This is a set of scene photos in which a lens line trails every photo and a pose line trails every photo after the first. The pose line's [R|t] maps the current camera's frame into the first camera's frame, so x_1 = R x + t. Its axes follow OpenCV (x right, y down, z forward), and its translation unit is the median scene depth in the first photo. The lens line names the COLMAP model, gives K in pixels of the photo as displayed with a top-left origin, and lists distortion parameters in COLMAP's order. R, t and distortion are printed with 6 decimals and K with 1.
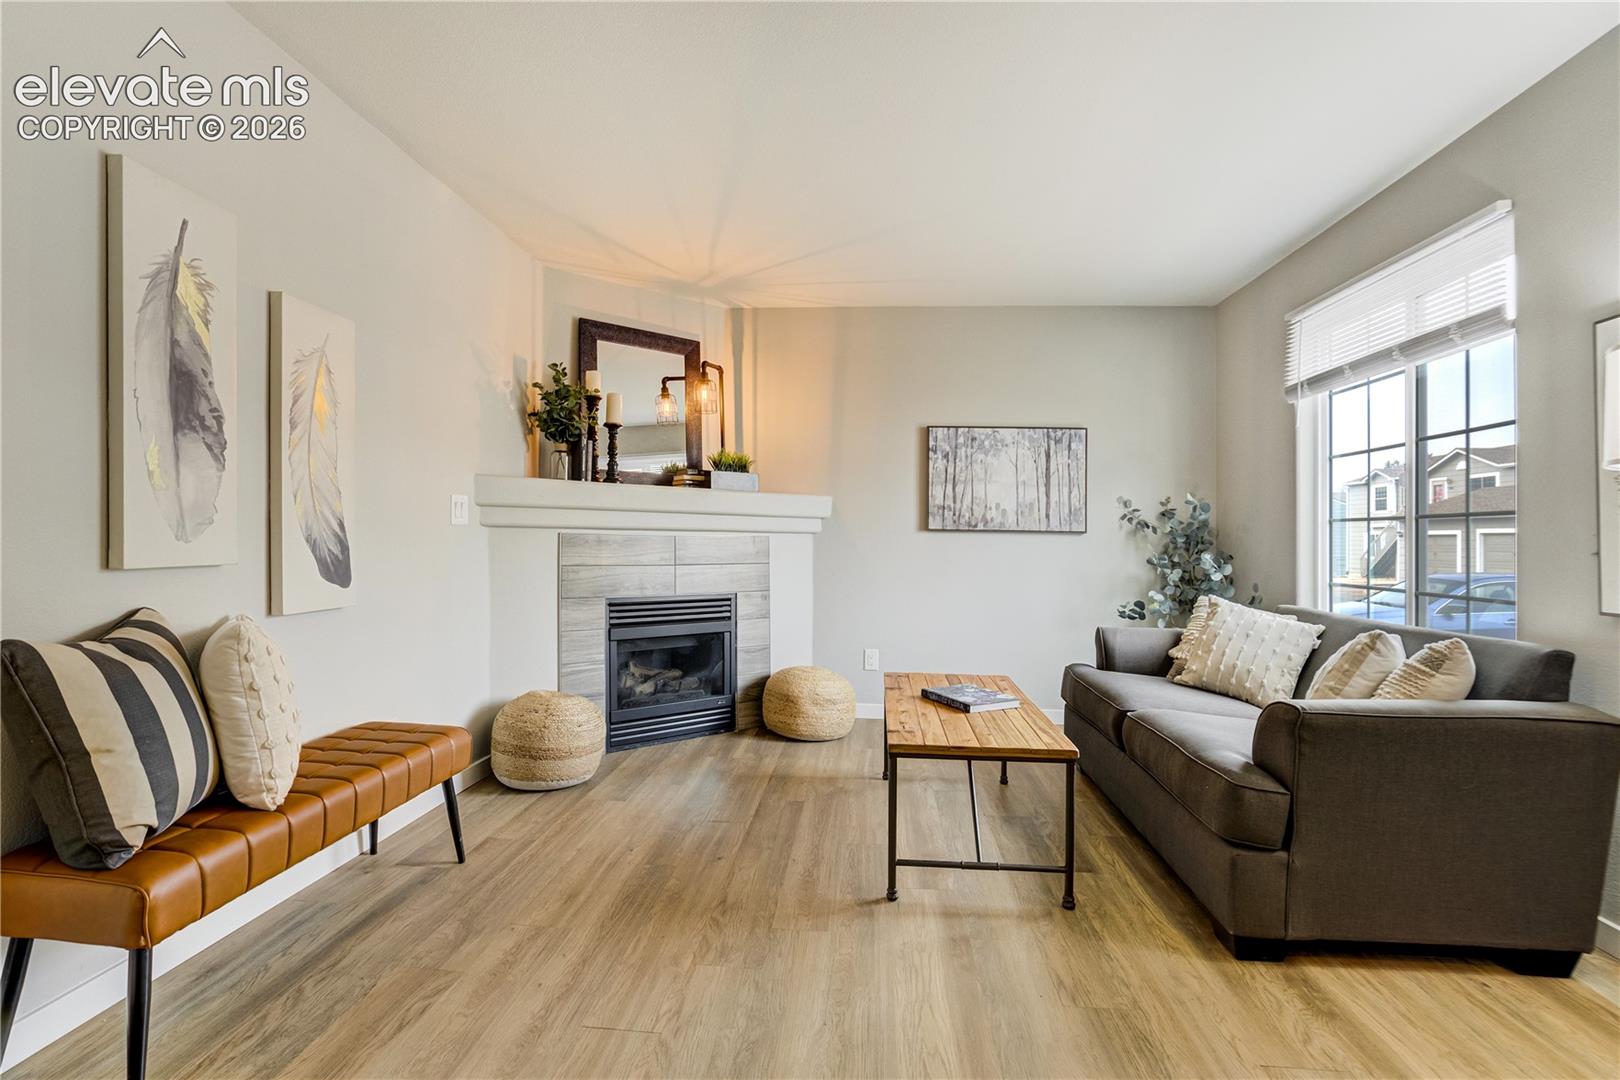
lens RADIAL K [[743.4, 0, 810.6], [0, 743.4, 532.9], [0, 0, 1]] dist [-0.068168, 0.027405]
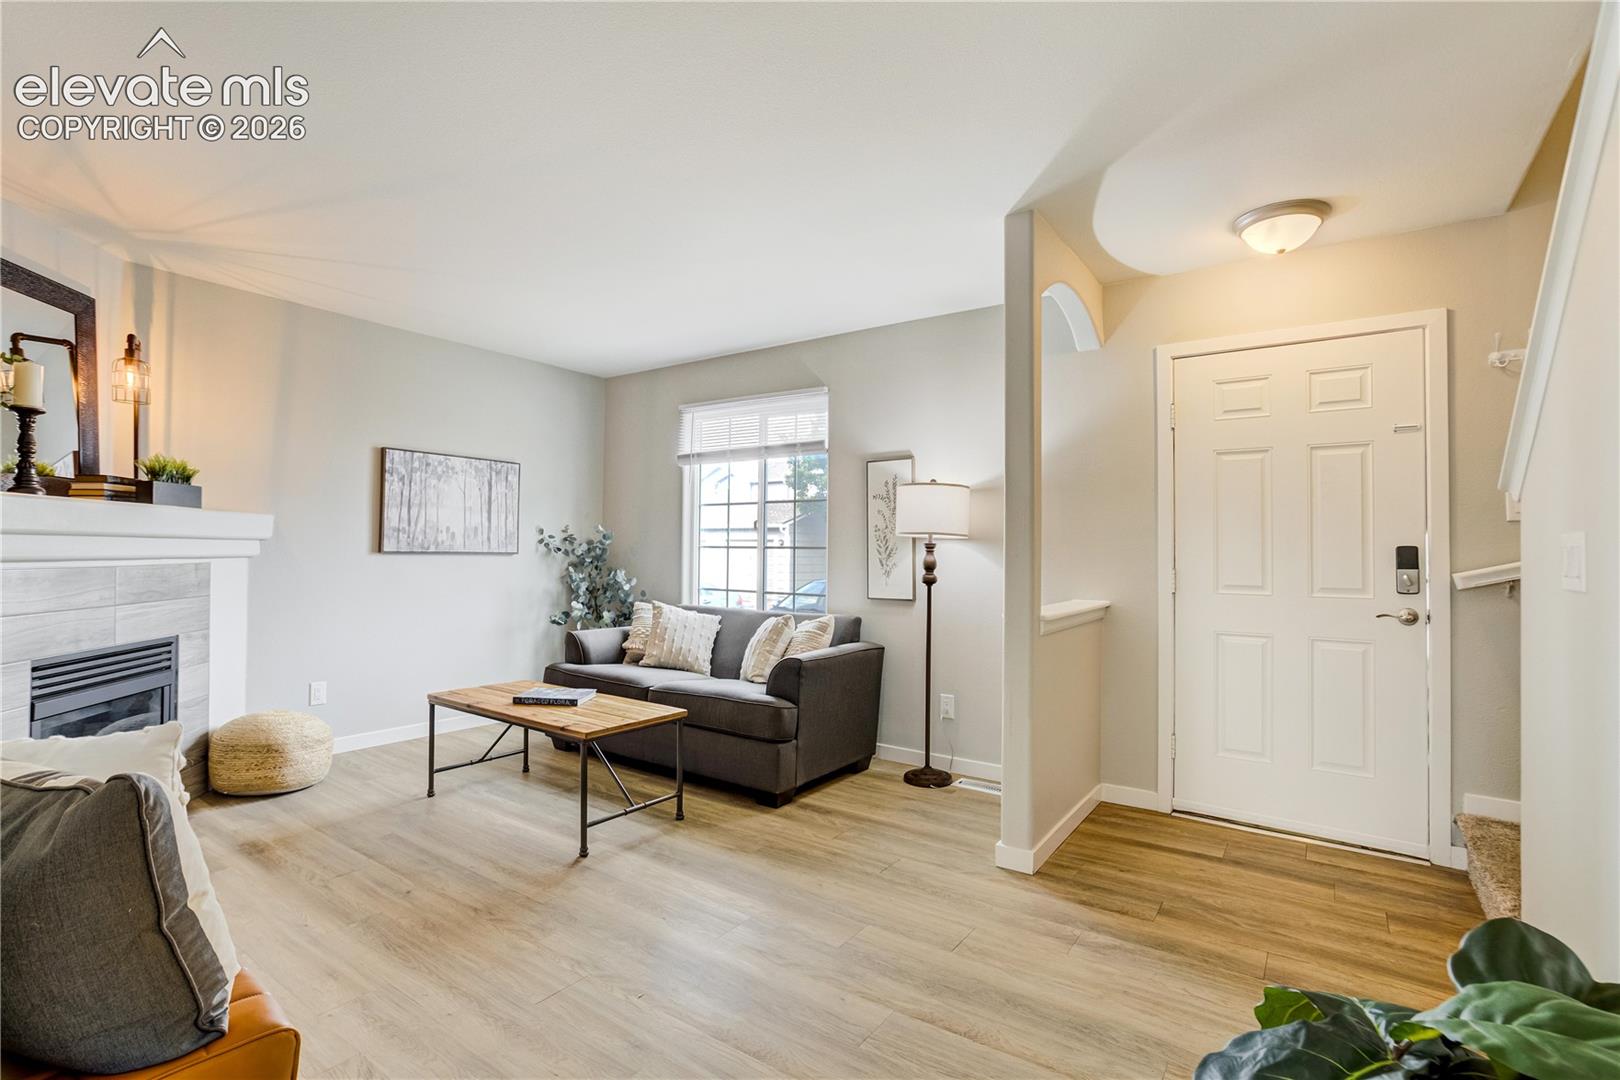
lens RADIAL K [[751.9, 0, 810.0], [0, 751.9, 540.0], [0, 0, 1]] dist [-0.015540, 0.019478]
pose [[0.508987, 0.006220, 0.860752, -0.453208], [-0.011559, 0.999933, -0.000390, -0.029091], [-0.860697, -0.009751, 0.509025, 0.002068]]
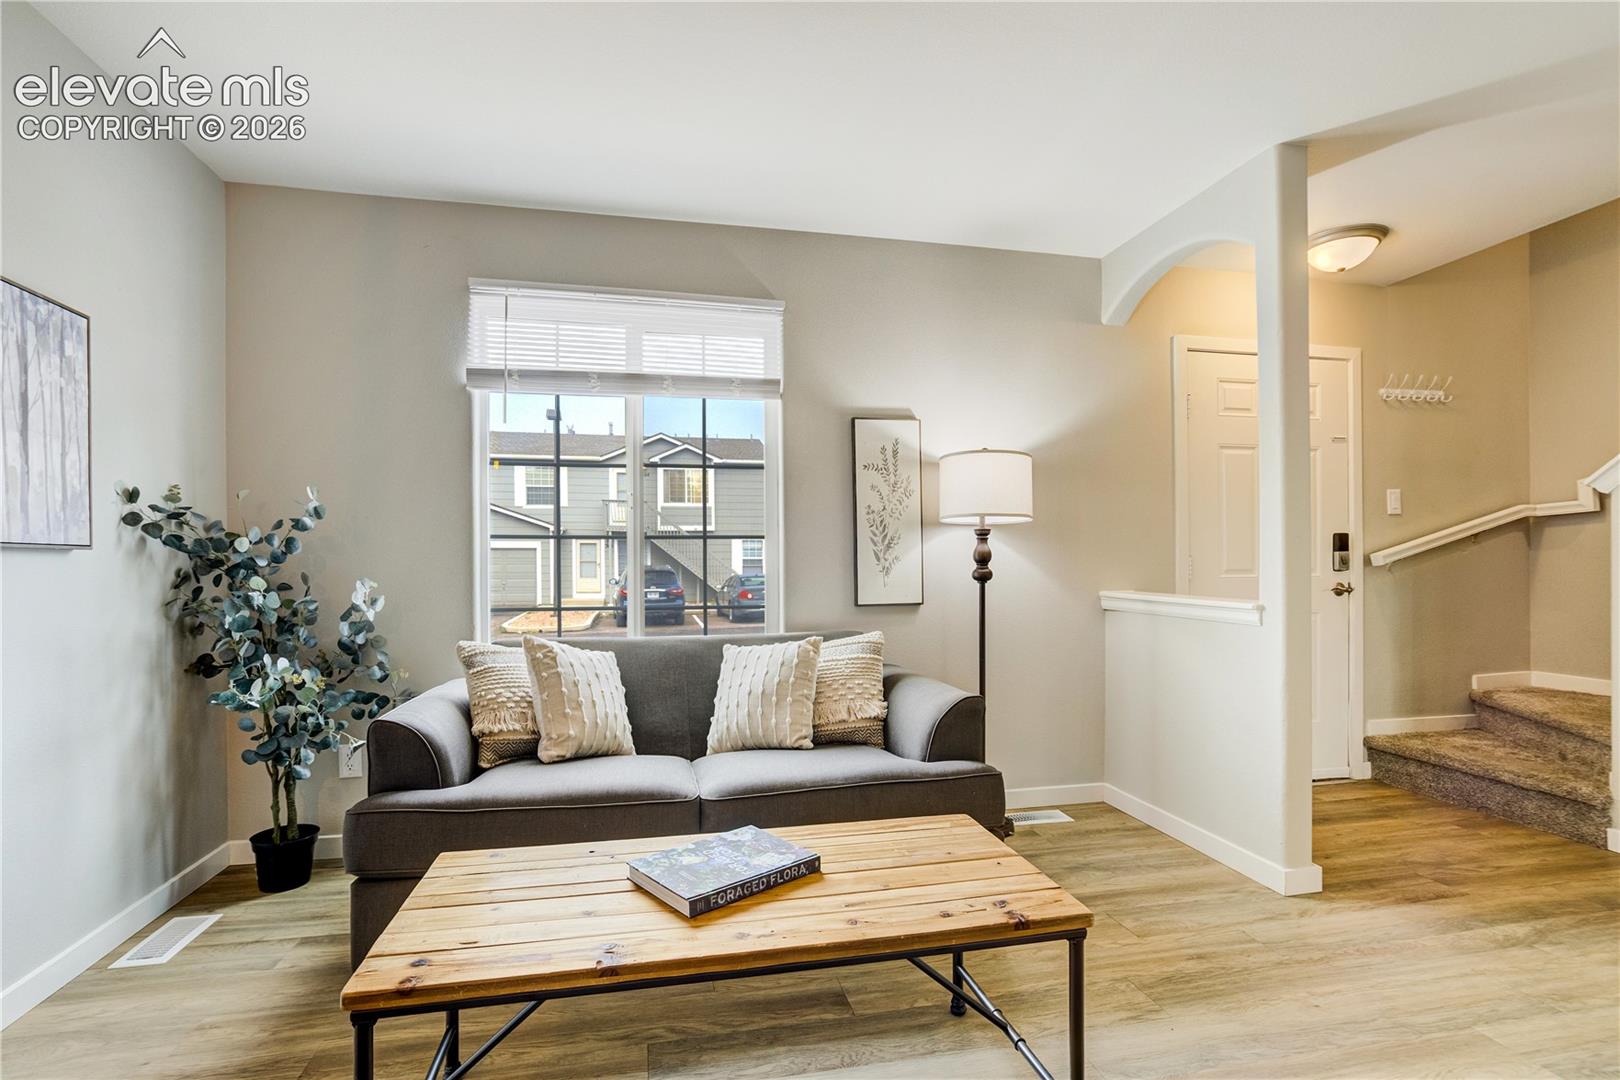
lens RADIAL K [[766.6, 0, 815.2], [0, 766.6, 554.9], [0, 0, 1]] dist [-0.018558, 0.019207]
pose [[-0.289027, -0.001360, 0.957320, -0.229630], [-0.005971, 0.999982, -0.000382, 0.001937], [-0.957302, -0.005827, -0.289030, 0.780022]]
